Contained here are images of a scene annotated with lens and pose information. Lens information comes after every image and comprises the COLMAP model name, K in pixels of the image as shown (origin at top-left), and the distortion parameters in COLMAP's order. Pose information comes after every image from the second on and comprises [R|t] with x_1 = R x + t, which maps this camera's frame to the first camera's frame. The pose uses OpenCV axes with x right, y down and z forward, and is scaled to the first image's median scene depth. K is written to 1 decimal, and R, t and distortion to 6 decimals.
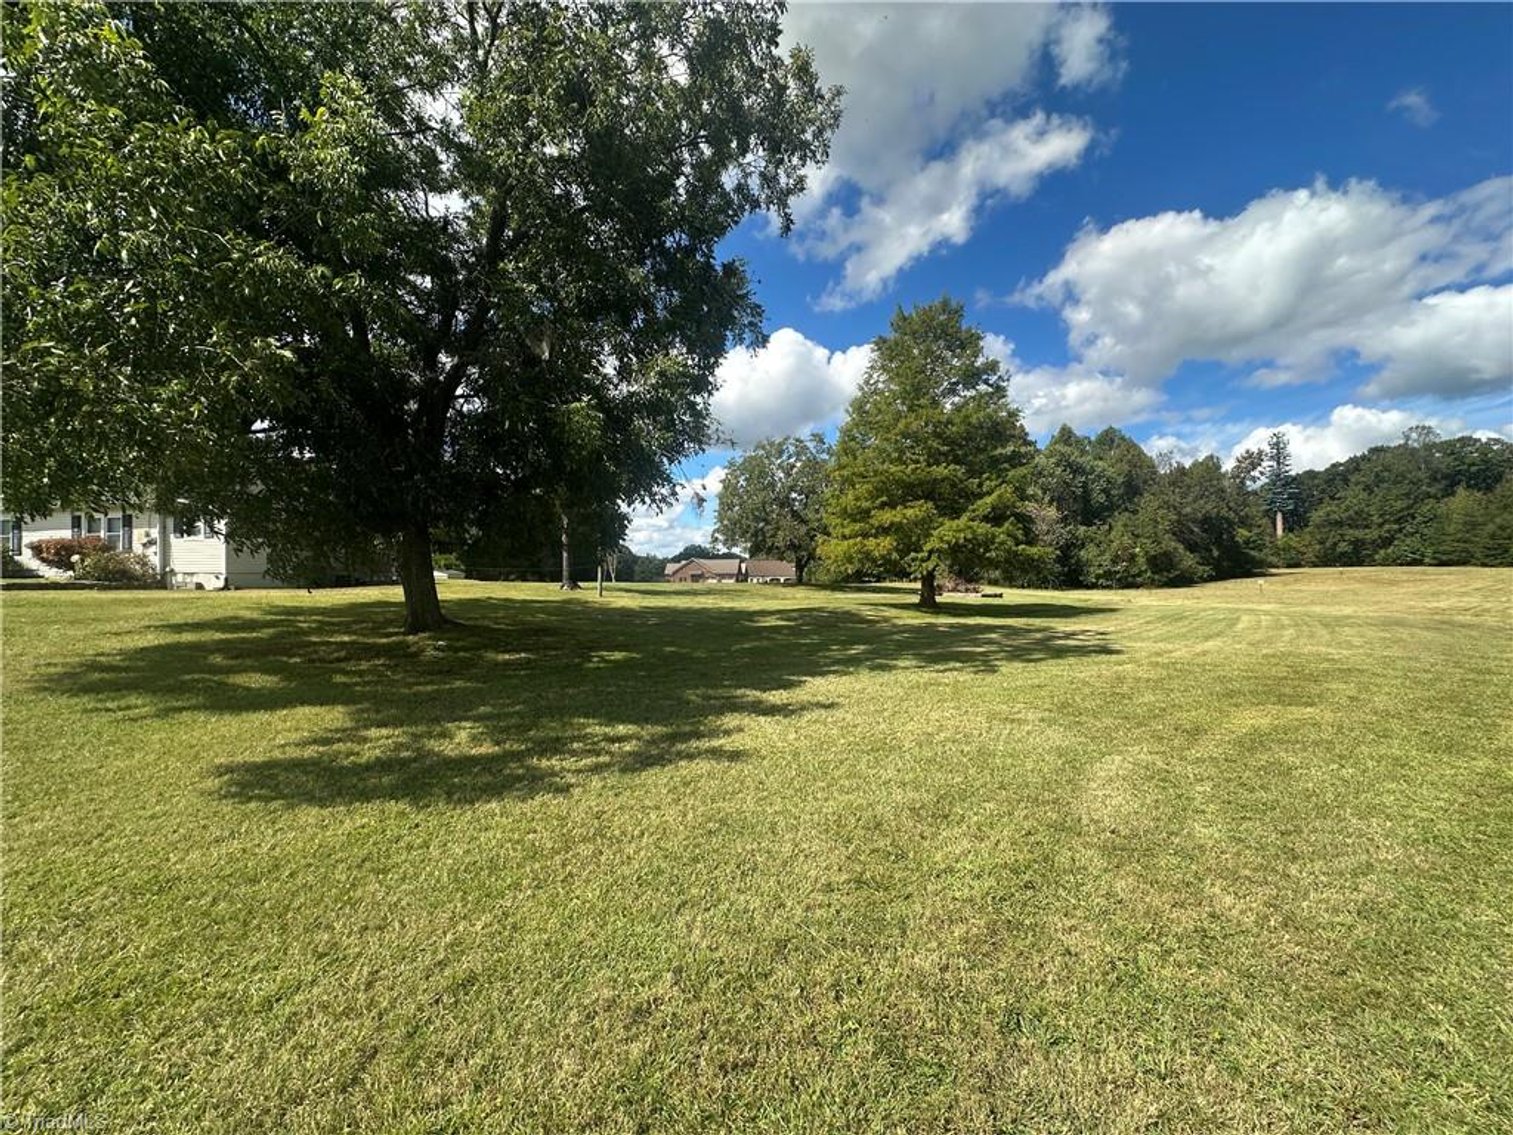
lens RADIAL K [[605.7, 0, 756.5], [0, 605.7, 565.3], [0, 0, 1]] dist [-0.001541, 0.000338]
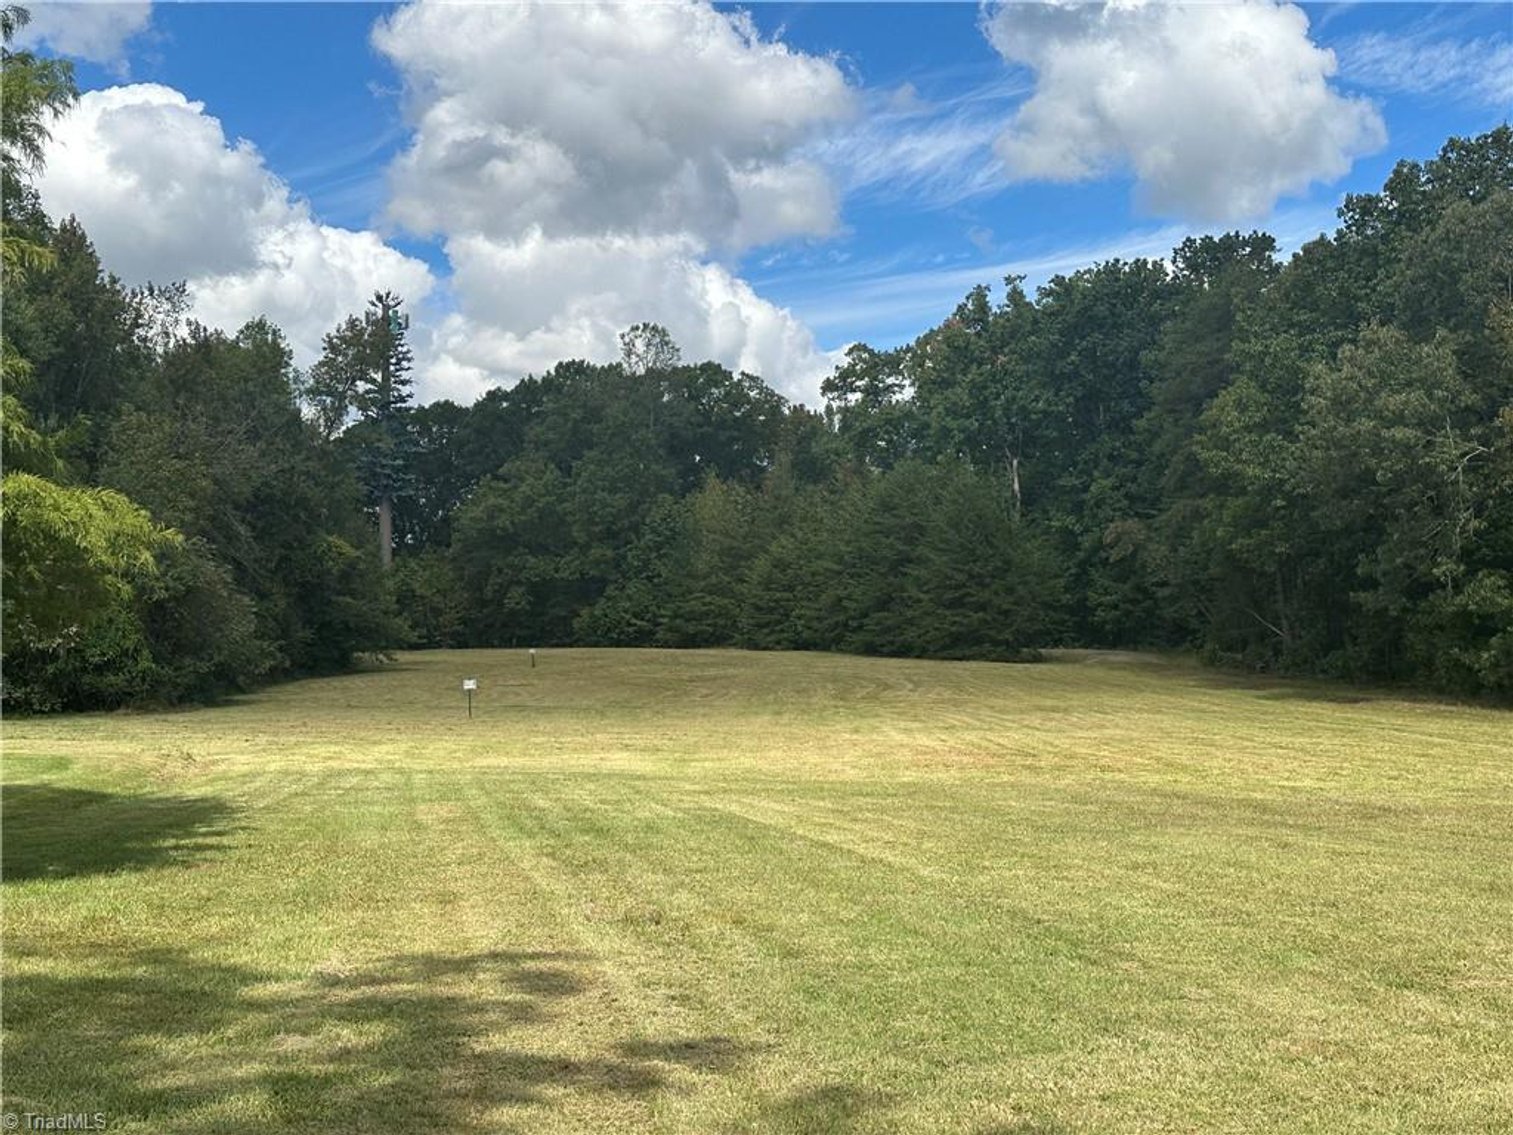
lens RADIAL K [[1973.0, 0, 766.1], [0, 1973.0, 549.8], [0, 0, 1]] dist [0.107079, 0.000000]
pose [[0.596198, 0.049216, 0.801327, 0.041469], [-0.013190, 0.998585, -0.051518, 0.007191], [-0.802729, 0.020146, 0.596004, 0.209686]]
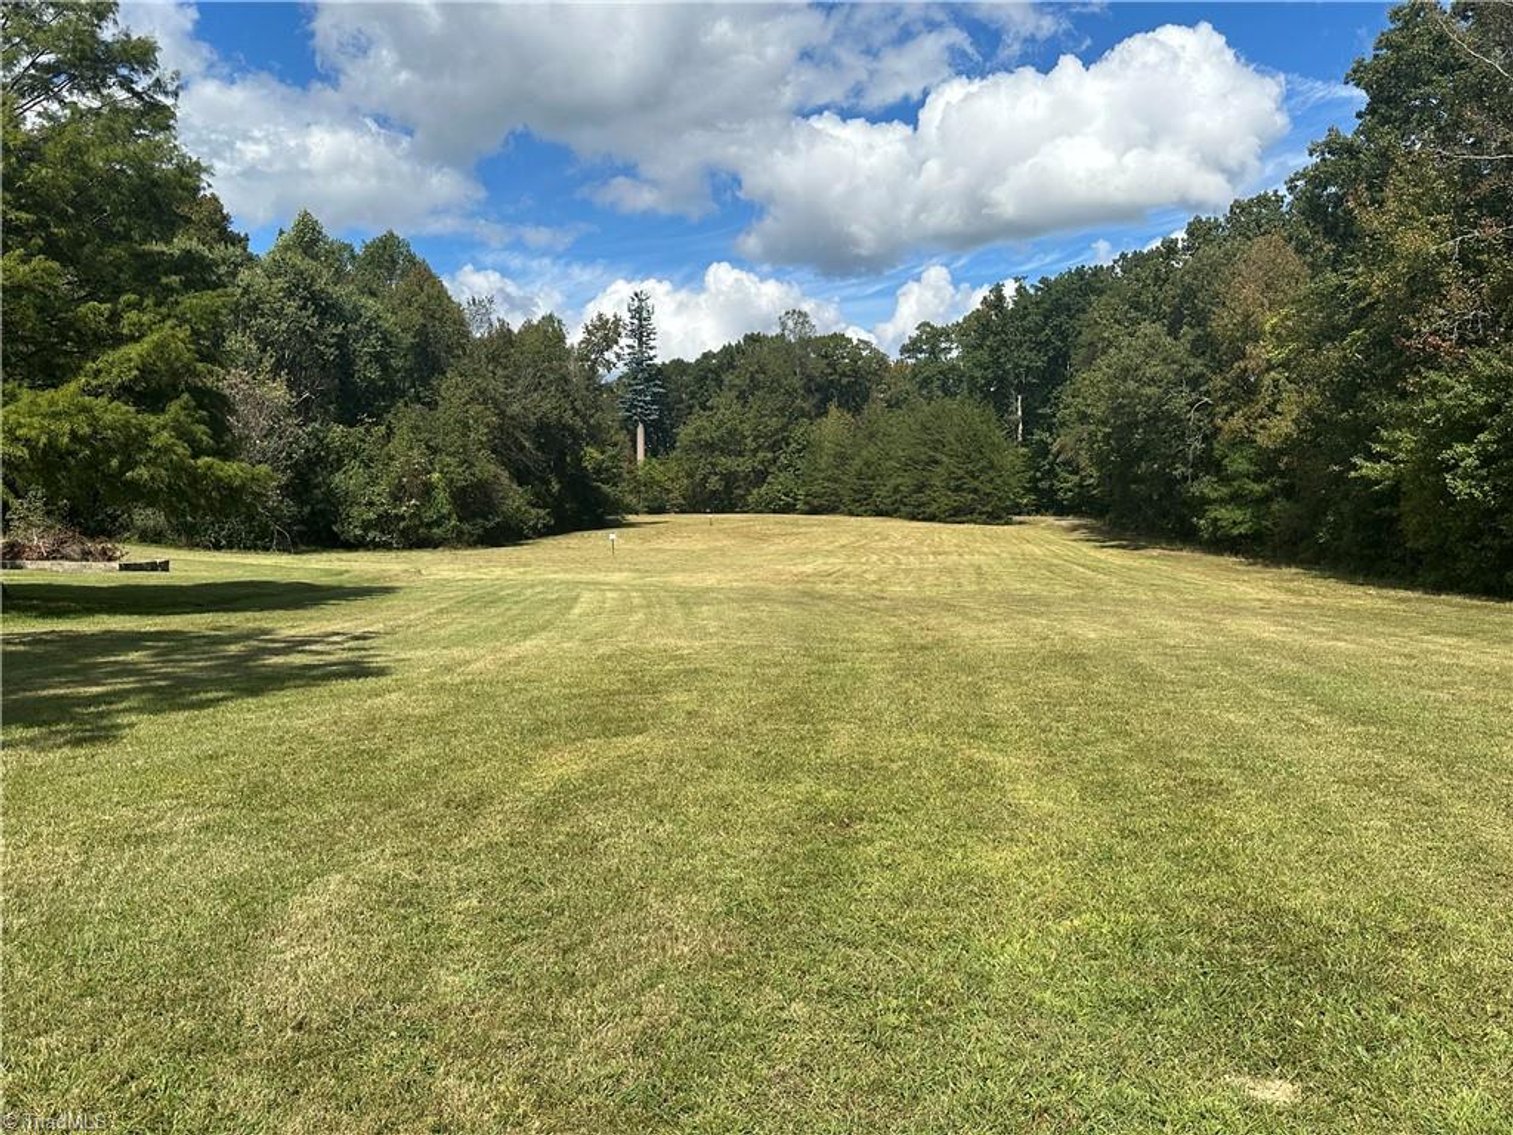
lens RADIAL K [[1282.3, 0, 761.5], [0, 1282.3, 570.6], [0, 0, 1]] dist [0.136239, -0.243620]
pose [[0.692150, -0.019484, 0.721491, 0.004326], [-0.019439, 0.998770, 0.045621, -0.000204], [-0.721492, -0.045601, 0.690919, -0.001784]]
